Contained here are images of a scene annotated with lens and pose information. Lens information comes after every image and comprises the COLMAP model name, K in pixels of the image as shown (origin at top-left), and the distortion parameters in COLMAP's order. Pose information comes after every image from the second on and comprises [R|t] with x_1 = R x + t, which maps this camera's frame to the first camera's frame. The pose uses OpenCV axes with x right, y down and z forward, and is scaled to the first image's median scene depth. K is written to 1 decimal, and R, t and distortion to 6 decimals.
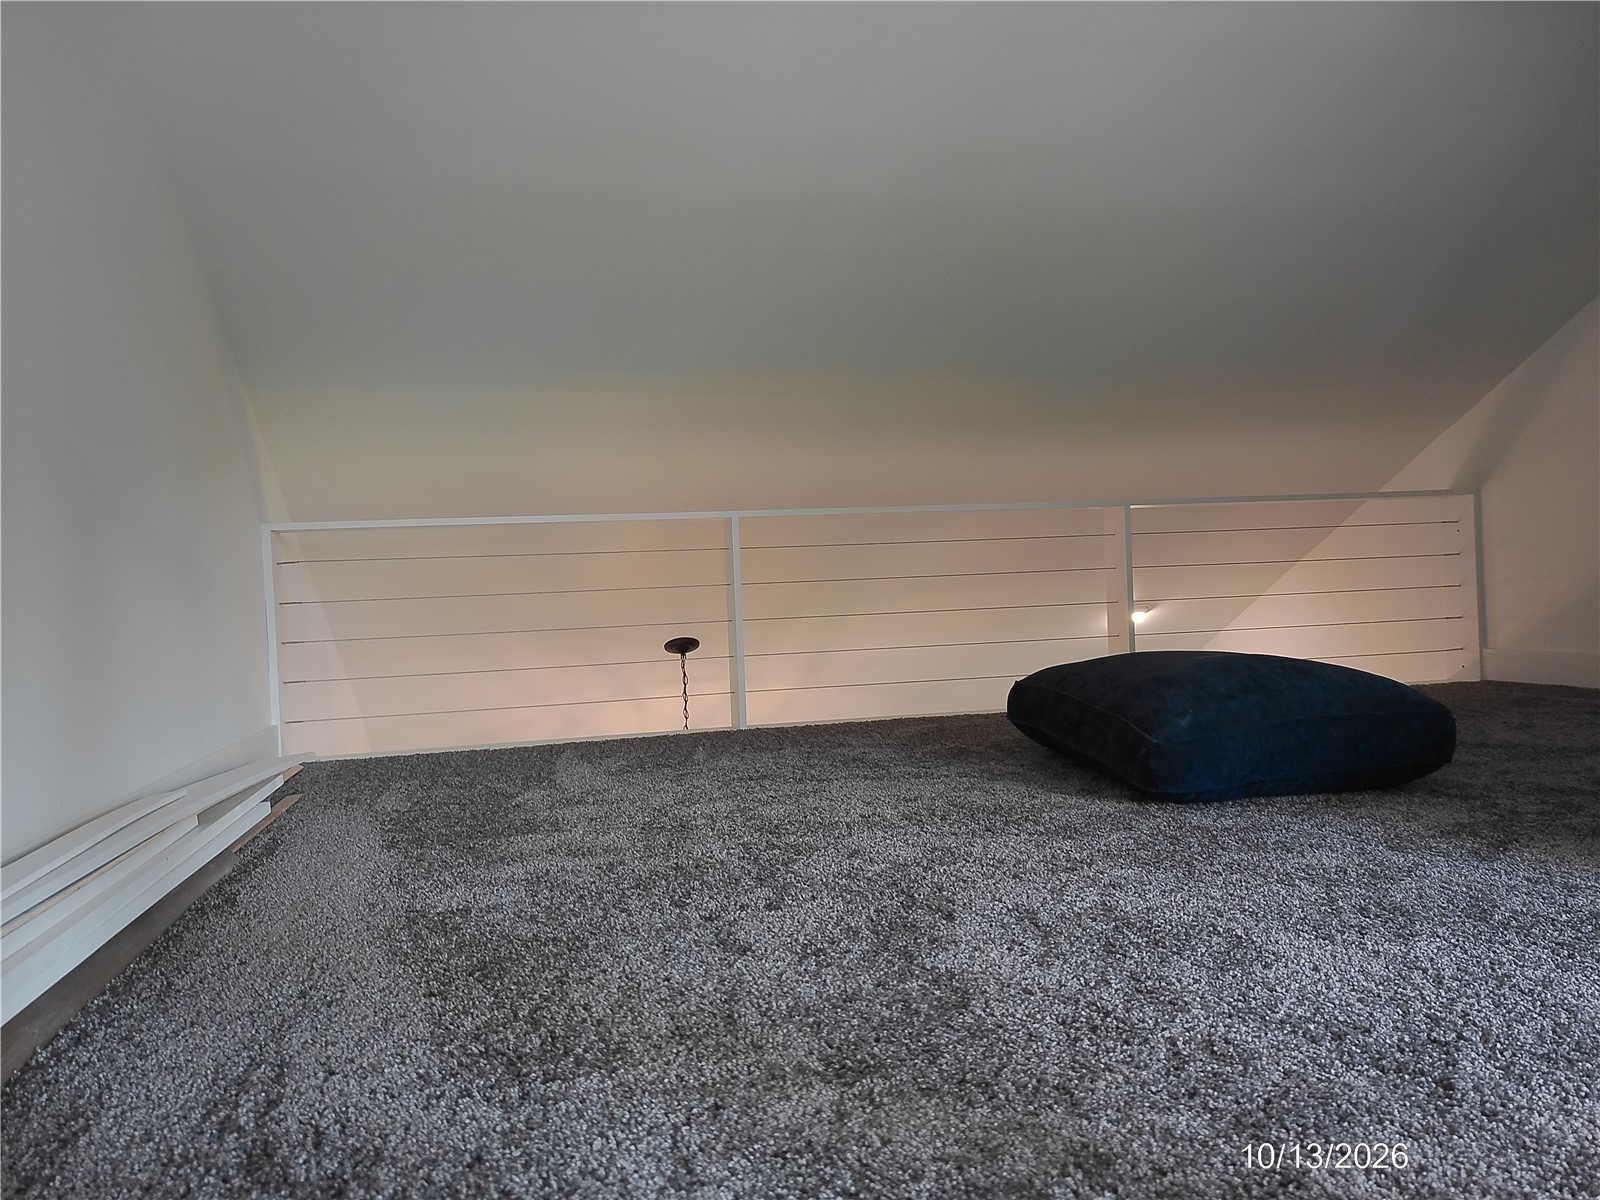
lens RADIAL K [[1246.2, 0, 800.0], [0, 1246.2, 600.0], [0, 0, 1]] dist [0.075929, -0.079619]
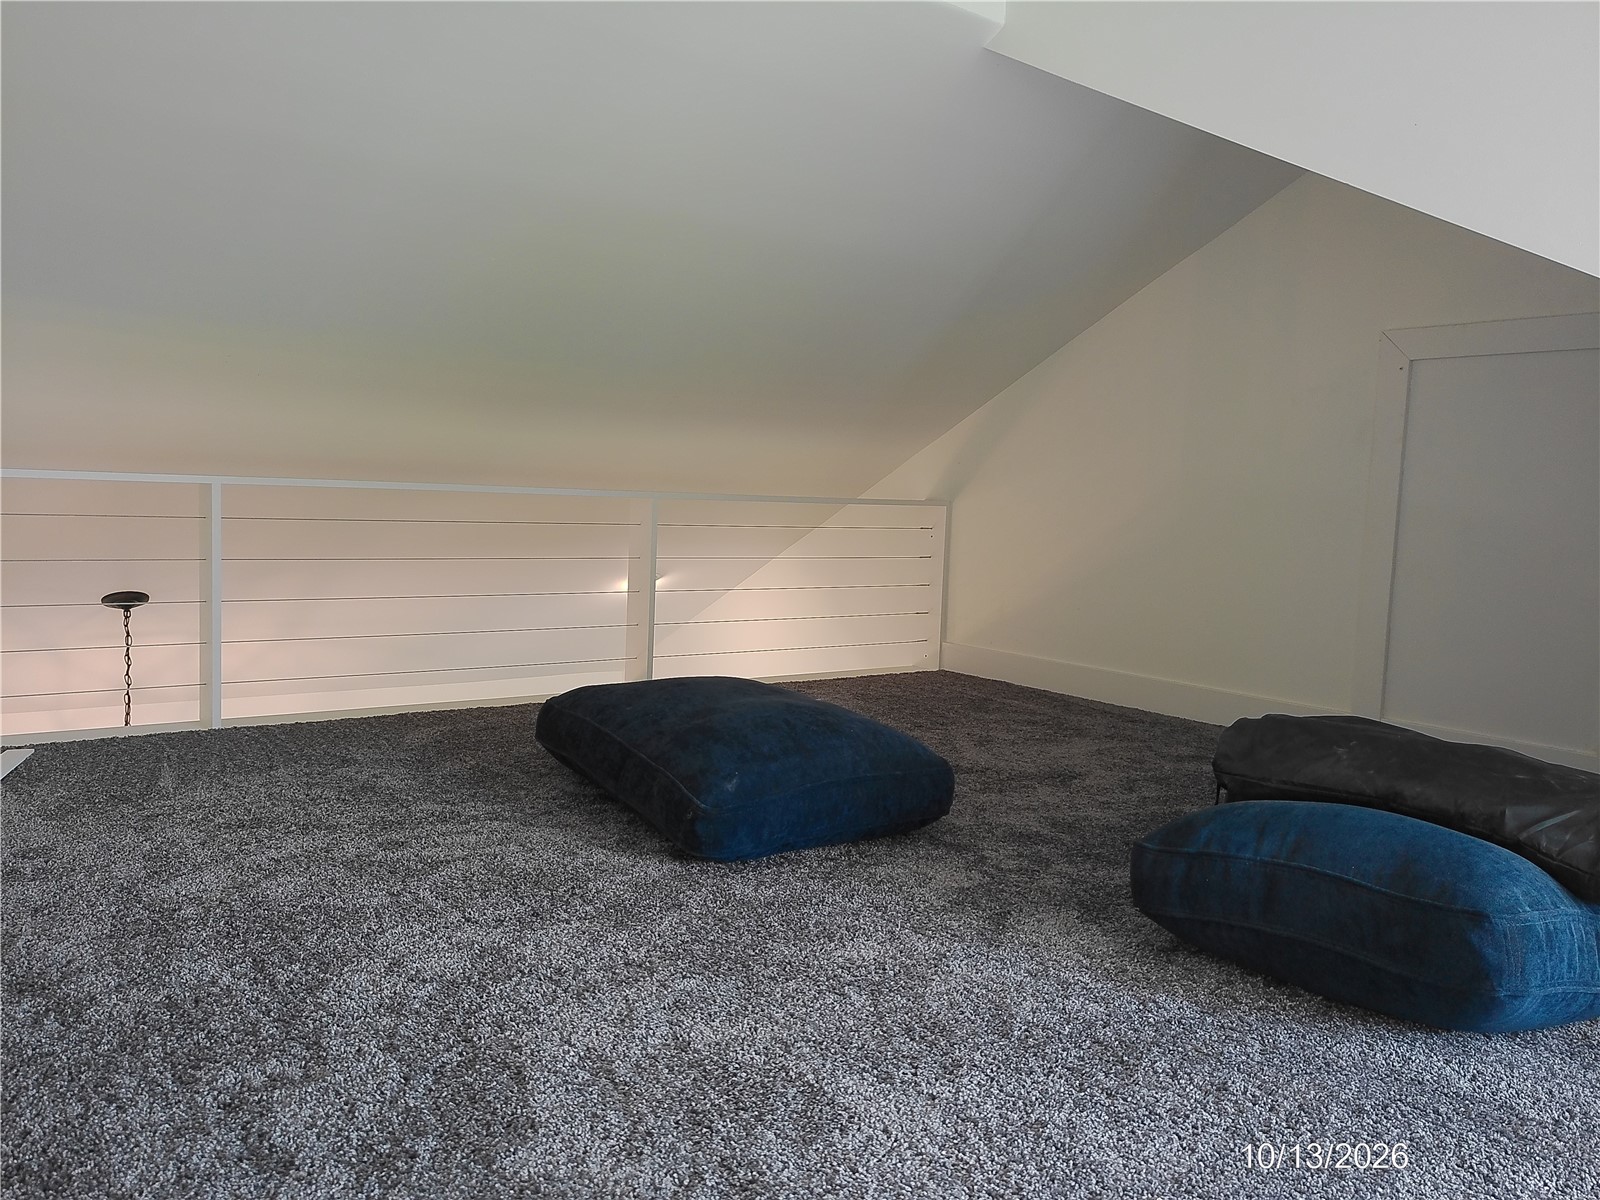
lens RADIAL K [[1246.2, 0, 800.0], [0, 1246.2, 600.0], [0, 0, 1]] dist [0.075929, -0.079619]
pose [[0.909906, 0.037468, 0.413119, -0.065522], [-0.078849, 0.993377, 0.083571, -0.139441], [-0.407252, -0.108615, 0.906834, 0.075073]]
